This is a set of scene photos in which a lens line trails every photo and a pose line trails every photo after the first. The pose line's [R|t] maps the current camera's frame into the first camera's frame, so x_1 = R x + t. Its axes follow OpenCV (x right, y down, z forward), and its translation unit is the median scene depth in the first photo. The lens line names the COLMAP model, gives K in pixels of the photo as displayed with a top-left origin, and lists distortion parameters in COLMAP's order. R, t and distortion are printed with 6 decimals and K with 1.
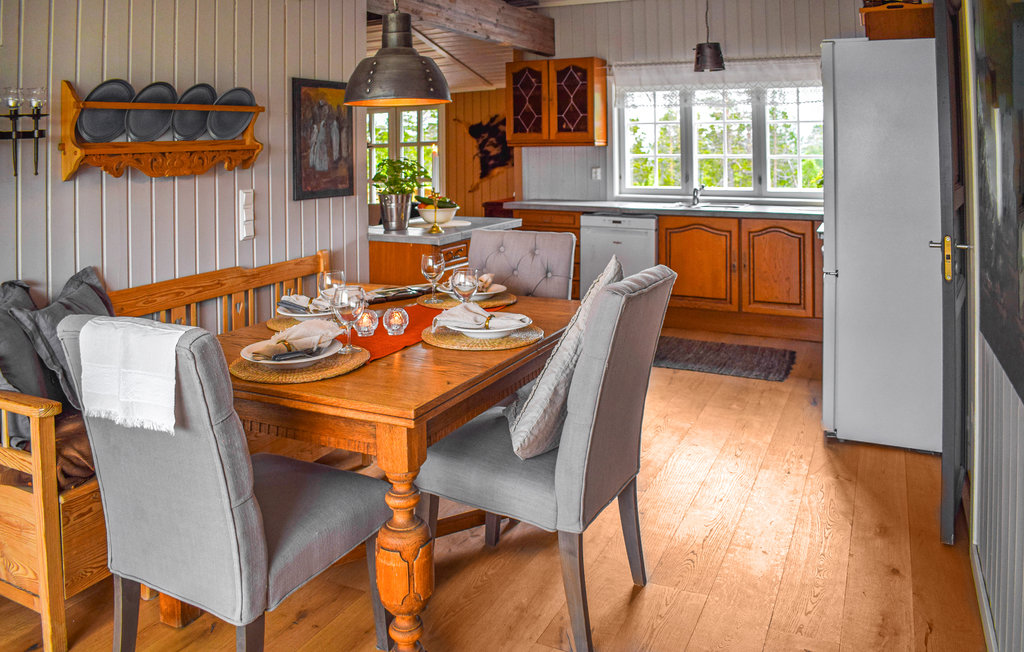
lens RADIAL K [[779.7, 0, 510.3], [0, 779.7, 321.2], [0, 0, 1]] dist [-0.097530, 0.000656]
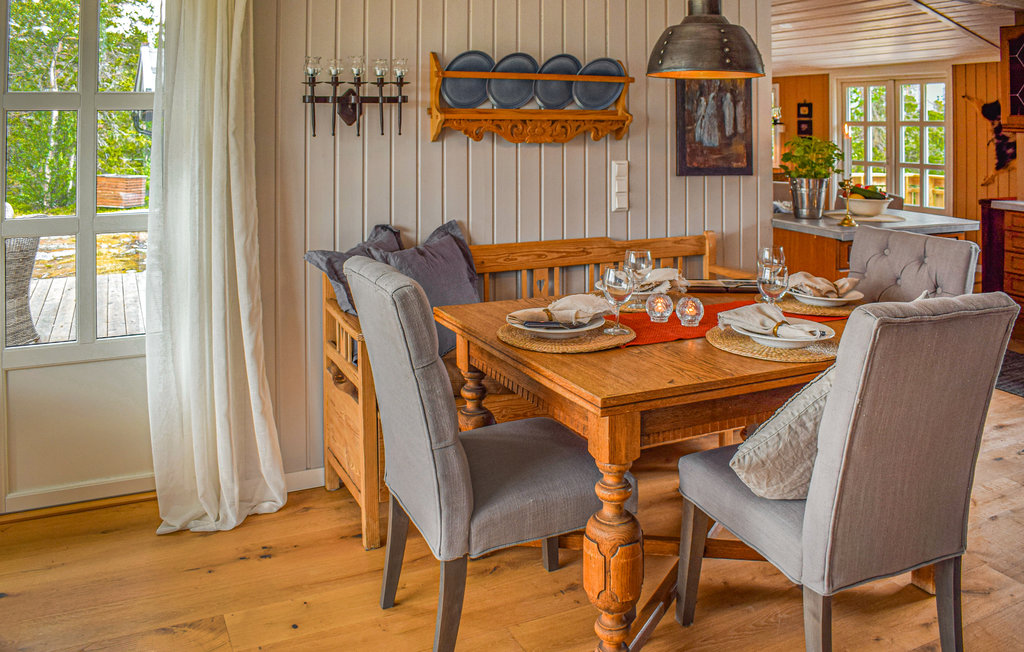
lens RADIAL K [[840.7, 0, 512.0], [0, 840.7, 326.0], [0, 0, 1]] dist [-0.093650, 0.005079]
pose [[0.782080, 0.166765, -0.600451, 0.287760], [-0.153352, 0.985401, 0.073940, -0.023961], [0.604016, 0.034253, 0.796236, 0.077354]]
